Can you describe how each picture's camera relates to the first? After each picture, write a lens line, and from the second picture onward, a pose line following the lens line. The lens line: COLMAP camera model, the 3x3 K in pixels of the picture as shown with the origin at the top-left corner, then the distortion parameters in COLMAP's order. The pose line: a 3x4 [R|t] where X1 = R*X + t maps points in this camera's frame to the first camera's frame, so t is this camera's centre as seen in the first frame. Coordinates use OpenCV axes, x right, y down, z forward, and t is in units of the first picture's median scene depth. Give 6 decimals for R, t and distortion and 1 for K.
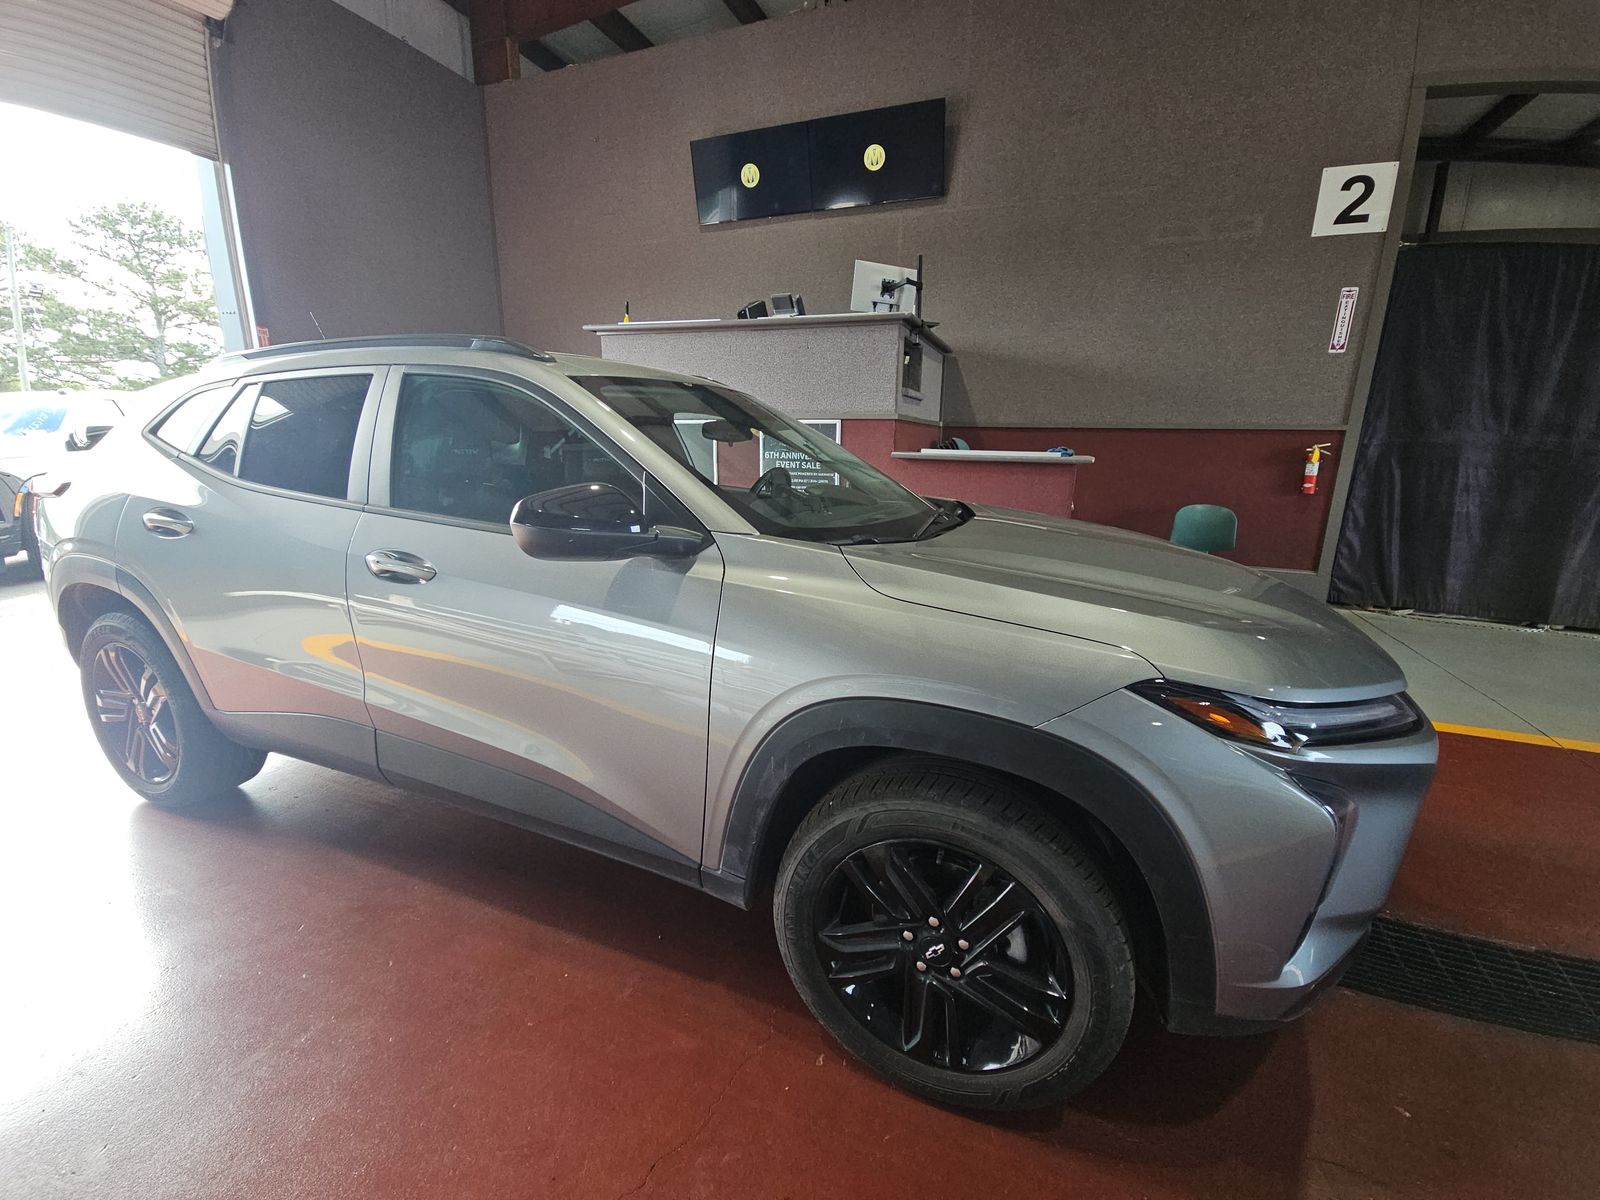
lens RADIAL K [[675.1, 0, 800.0], [0, 675.1, 600.0], [0, 0, 1]] dist [0.032026, -0.023839]
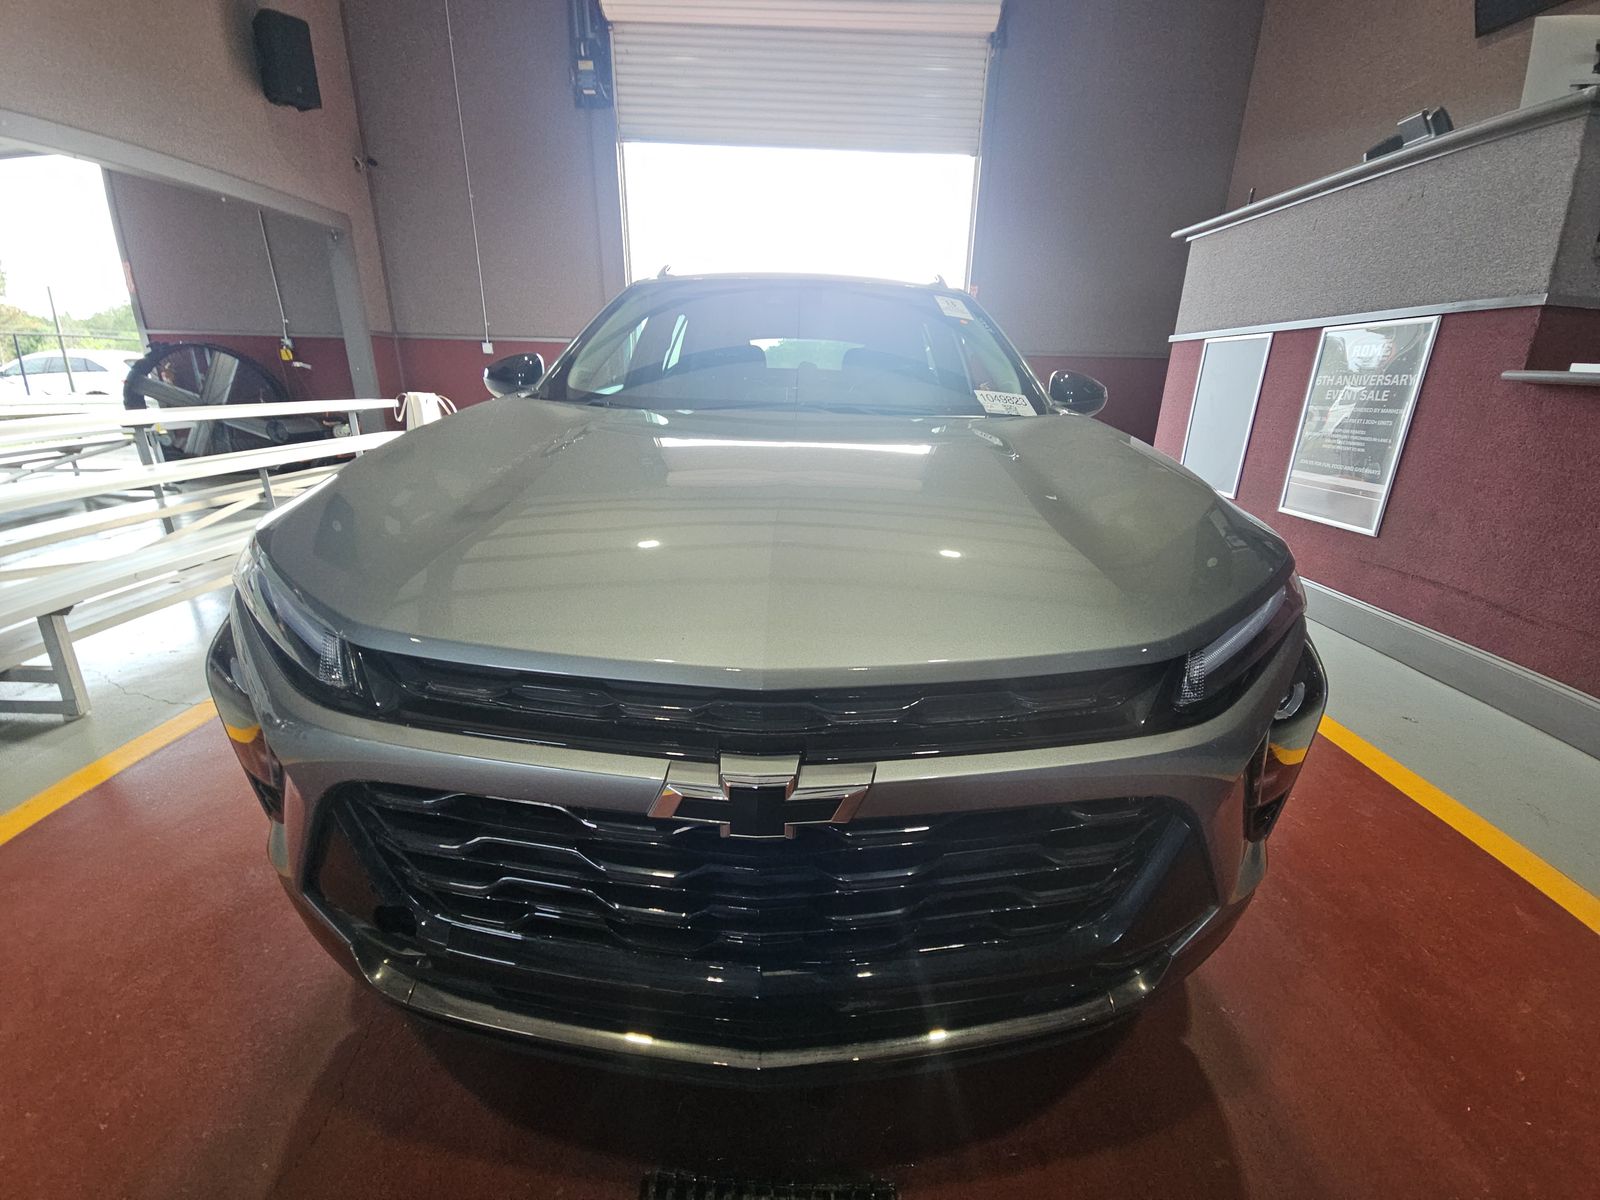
lens RADIAL K [[675.1, 0, 800.0], [0, 675.1, 600.0], [0, 0, 1]] dist [0.032026, -0.023839]
pose [[0.381249, 0.262739, -0.886350, 0.421160], [-0.196729, 0.959861, 0.199910, -0.038161], [0.903298, 0.098155, 0.417635, 0.266872]]
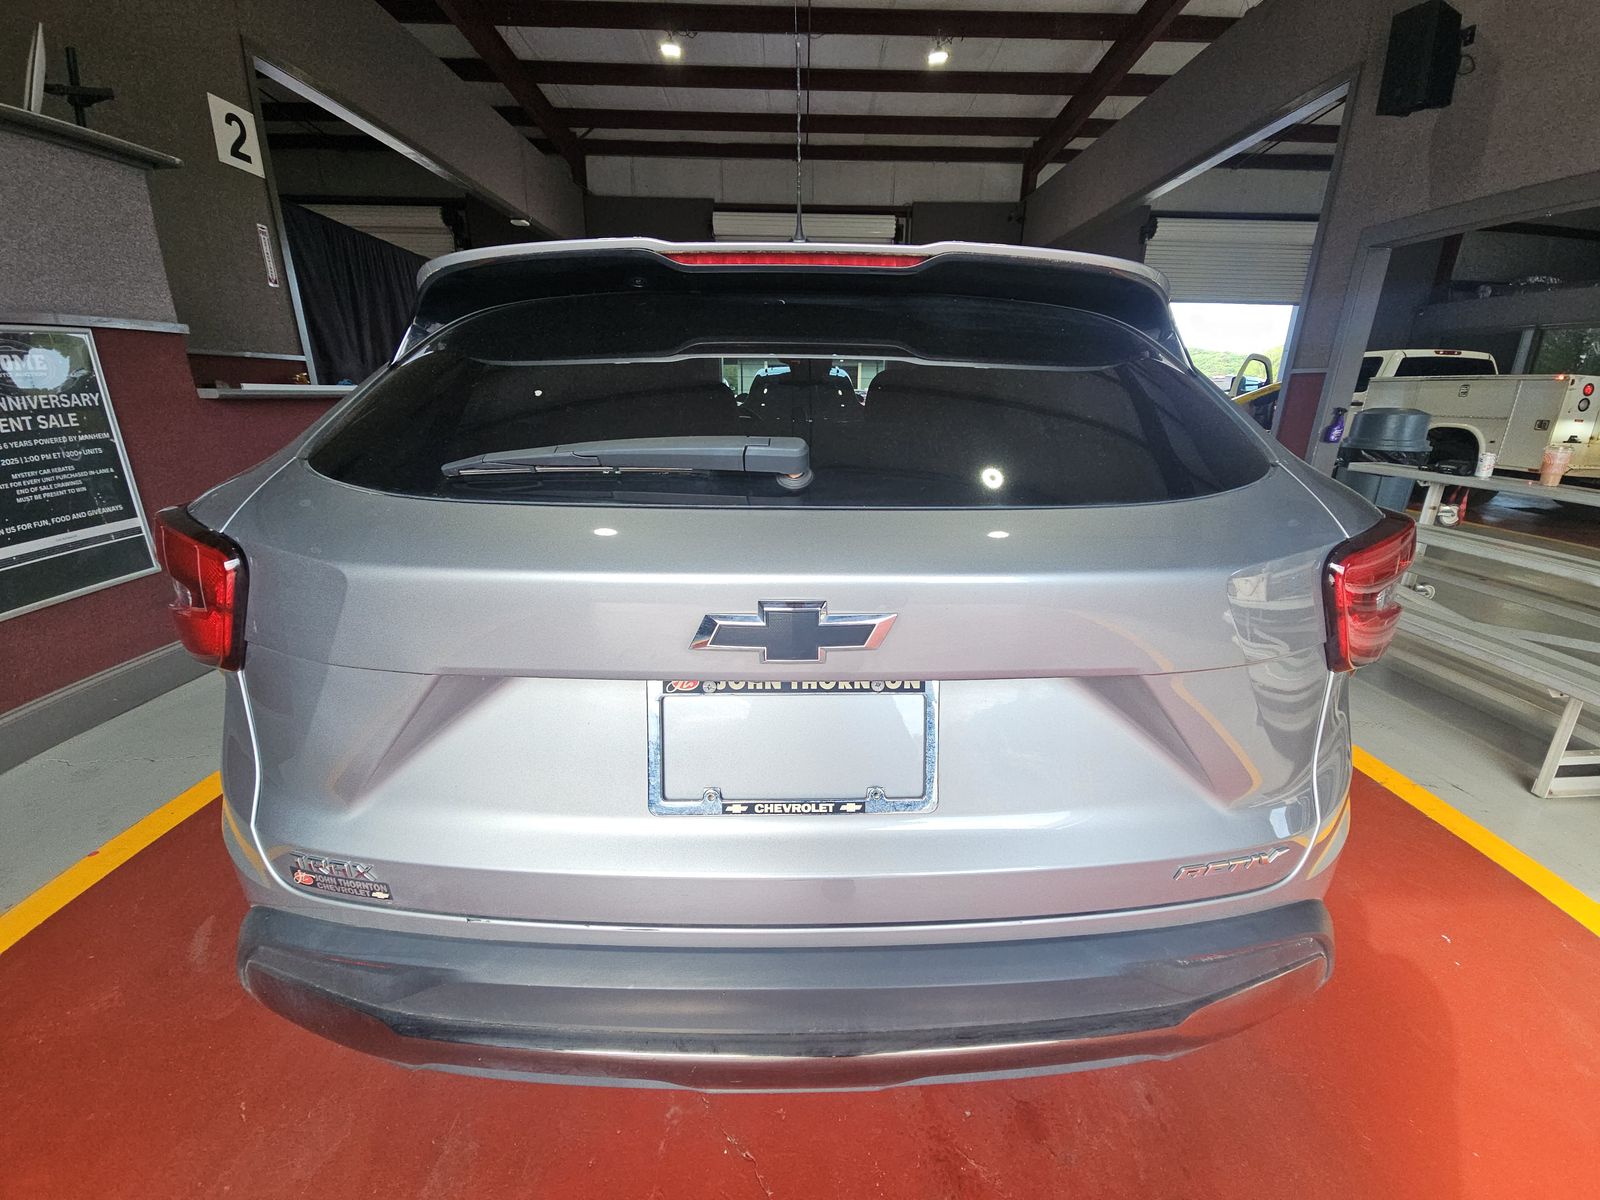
lens RADIAL K [[675.1, 0, 800.0], [0, 675.1, 600.0], [0, 0, 1]] dist [0.032026, -0.023839]
pose [[-0.377070, -0.303073, 0.875194, -0.672113], [0.165958, 0.907543, 0.385777, -0.183752], [-0.911195, 0.290710, -0.291910, 0.696751]]
